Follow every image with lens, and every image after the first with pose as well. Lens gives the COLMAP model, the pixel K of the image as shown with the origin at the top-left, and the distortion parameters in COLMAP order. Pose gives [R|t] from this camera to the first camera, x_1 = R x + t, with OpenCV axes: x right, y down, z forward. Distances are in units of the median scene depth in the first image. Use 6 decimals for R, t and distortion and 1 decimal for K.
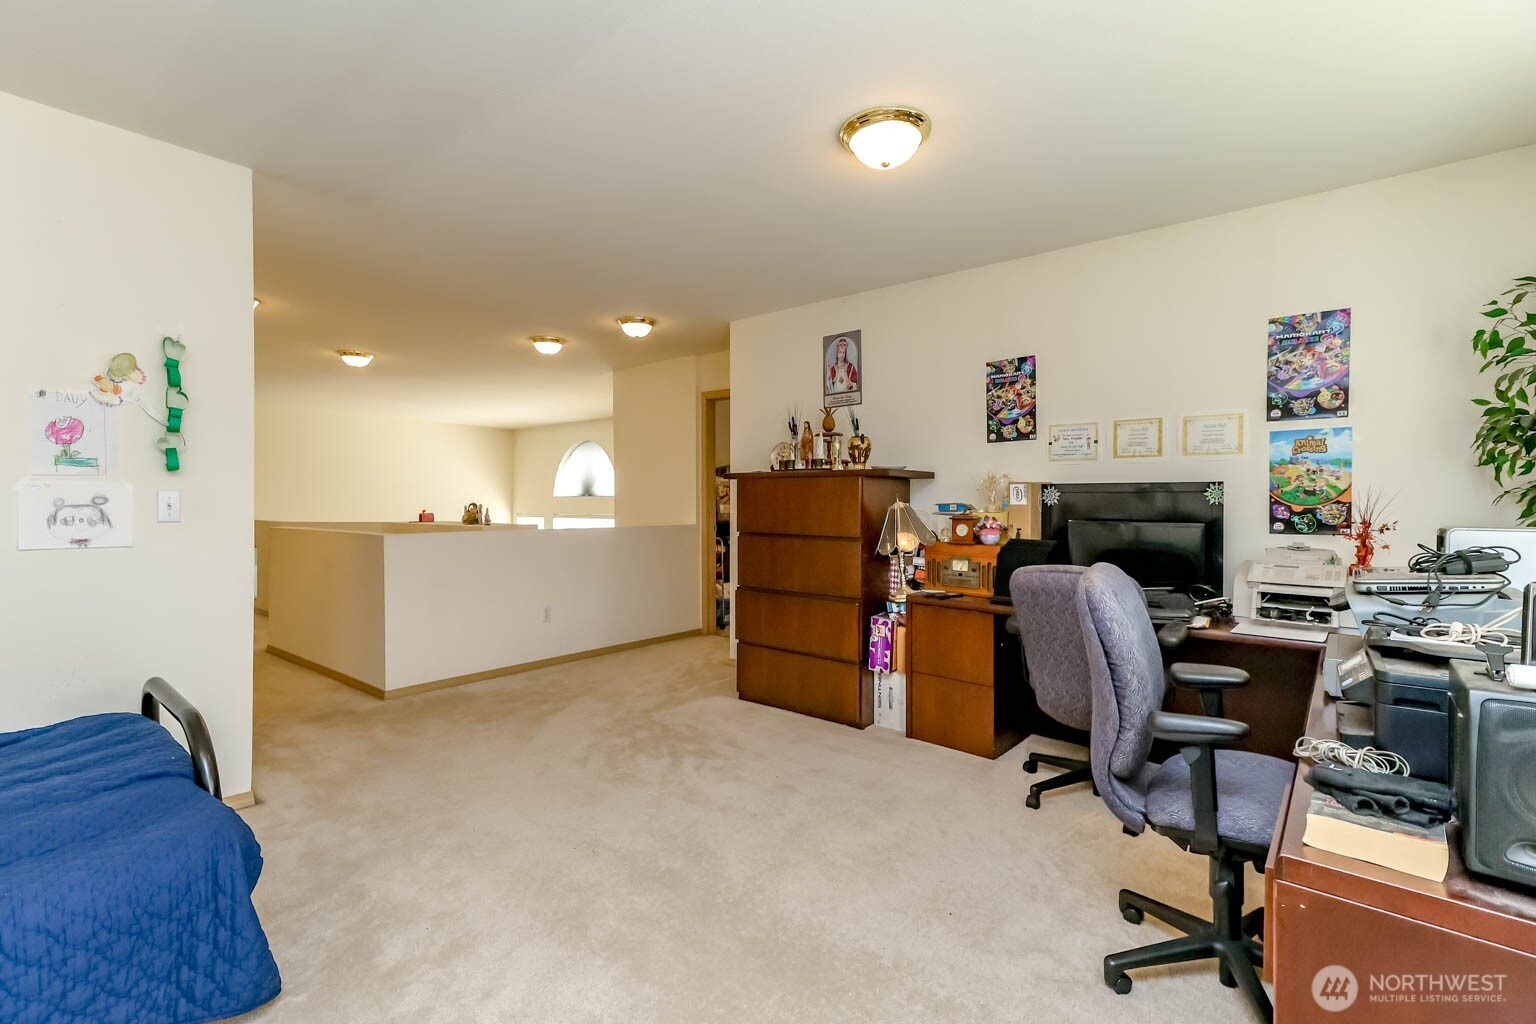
lens RADIAL K [[695.6, 0, 768.0], [0, 695.6, 512.0], [0, 0, 1]] dist [0.019595, 0.000610]
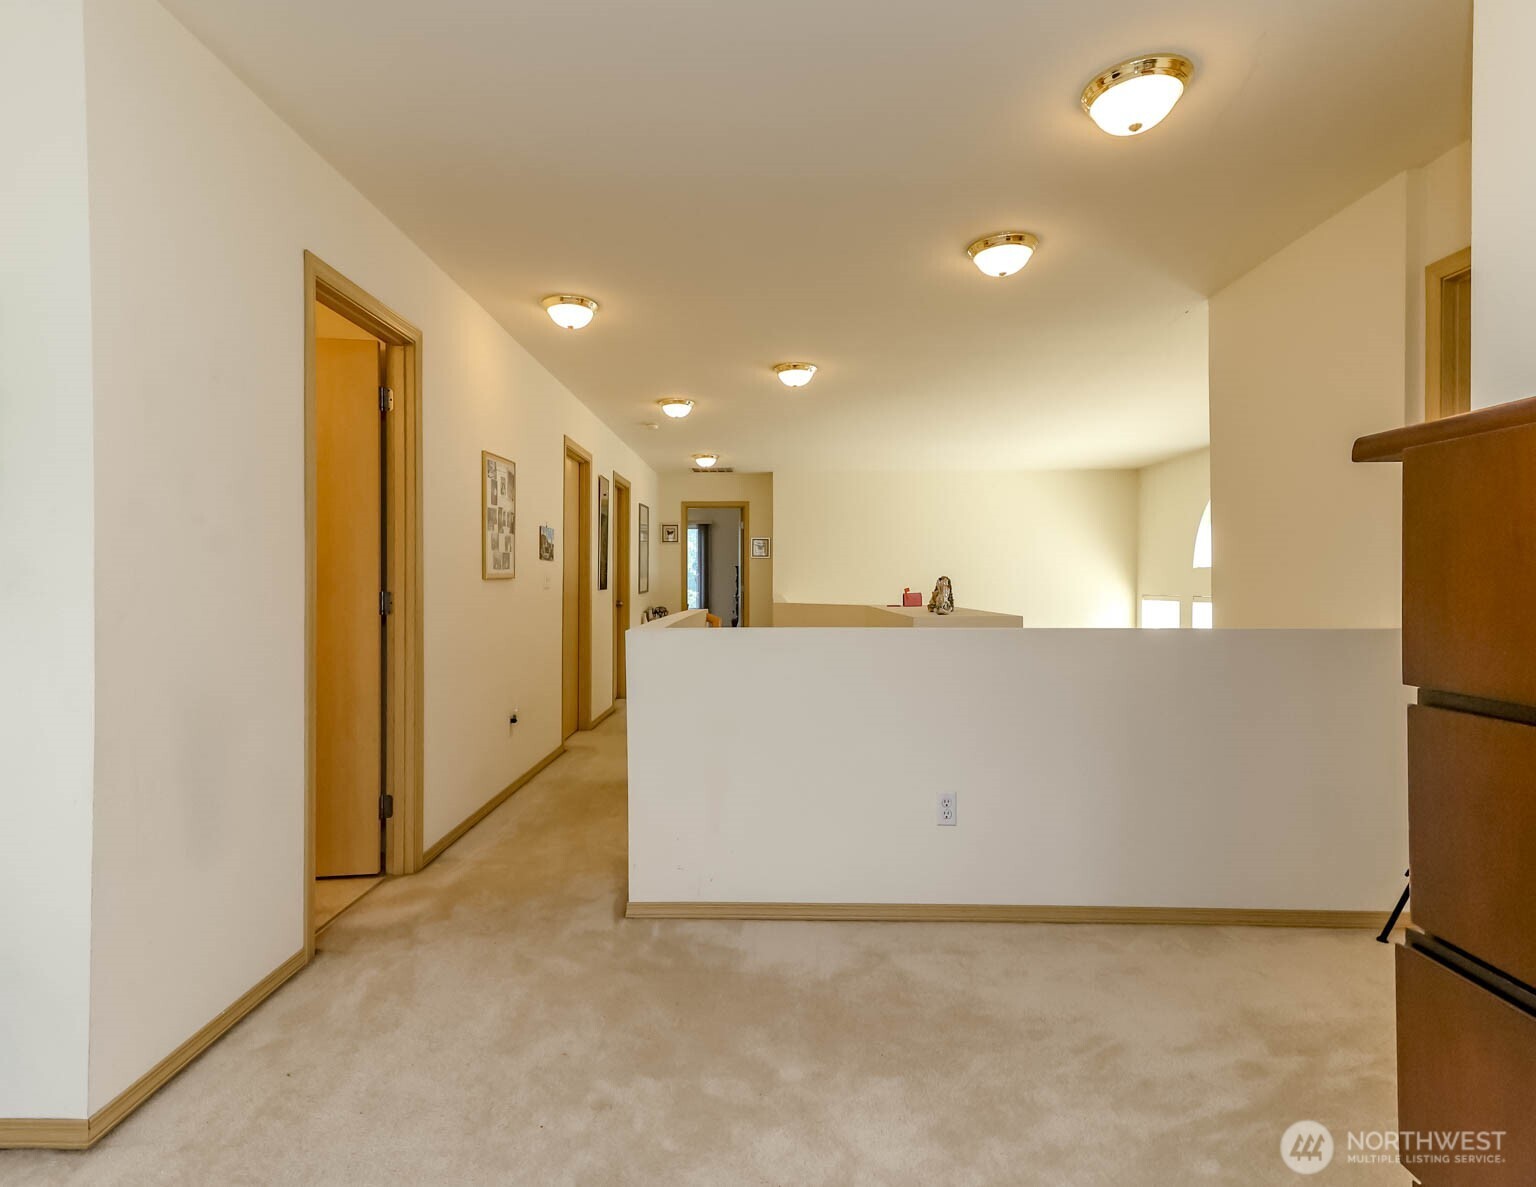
lens RADIAL K [[796.7, 0, 741.2], [0, 796.7, 589.4], [0, 0, 1]] dist [0.002593, 0.000834]
pose [[0.615392, 0.006065, -0.788198, 0.039221], [-0.008235, 0.999965, 0.001264, -0.002739], [0.788178, 0.005713, 0.615420, 1.100667]]
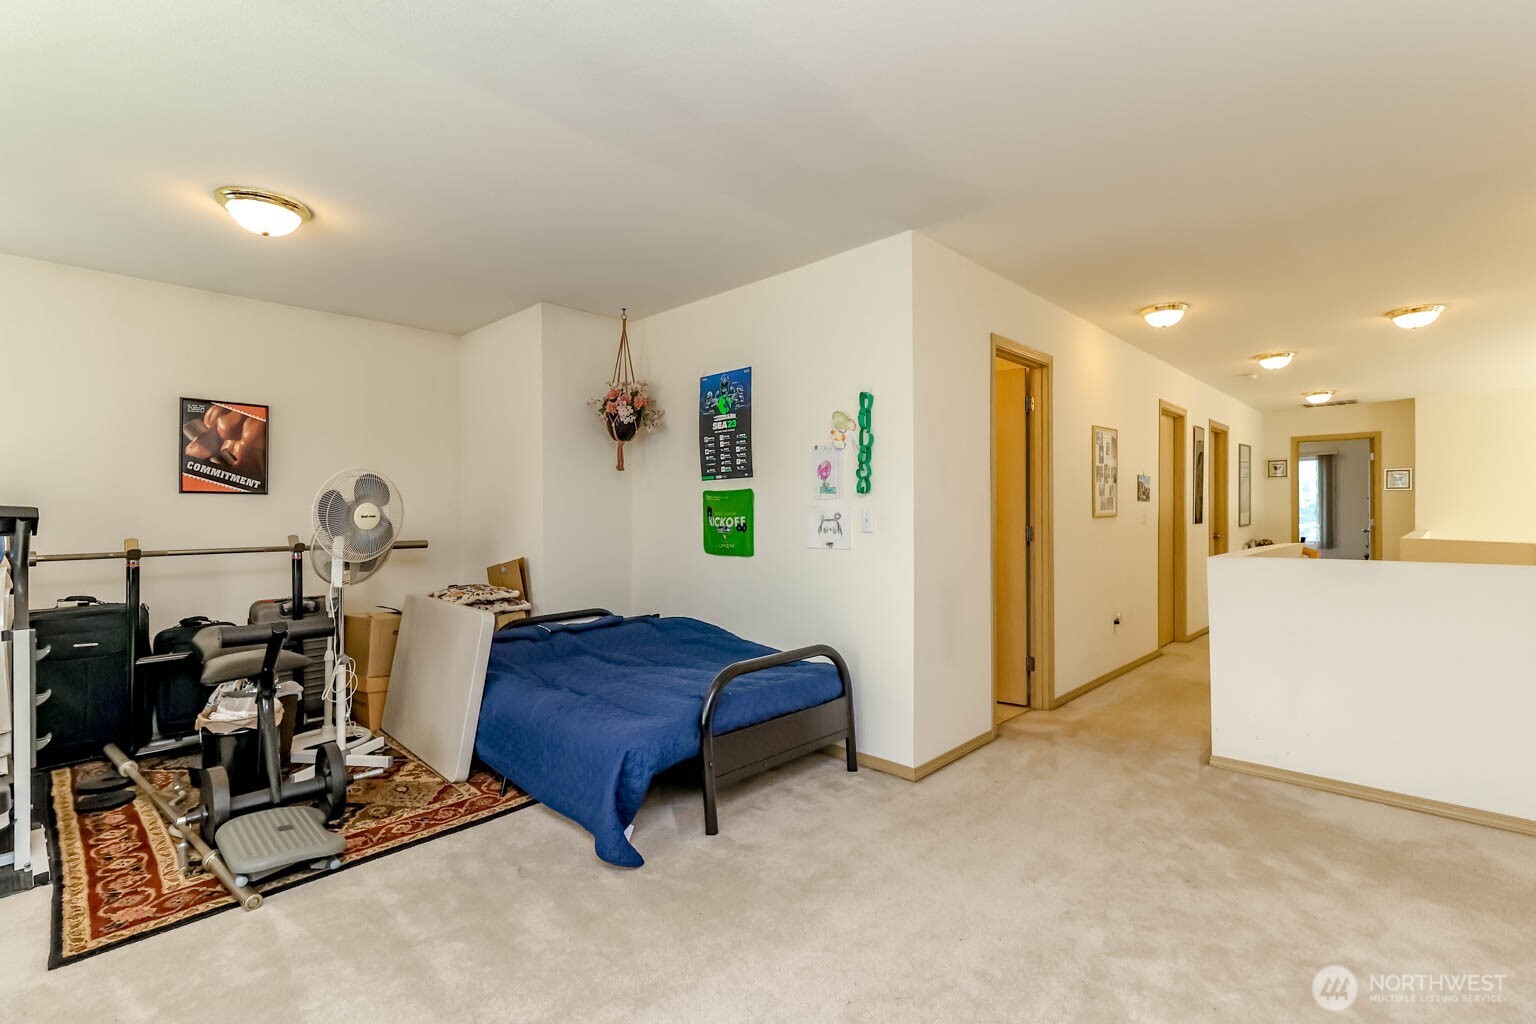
lens RADIAL K [[695.6, 0, 768.0], [0, 695.6, 512.0], [0, 0, 1]] dist [0.019595, 0.000610]
pose [[-0.069013, -0.003678, -0.997609, 0.458091], [-0.008032, 0.999963, -0.003131, -0.018456], [0.997583, 0.007797, -0.069040, 0.910829]]
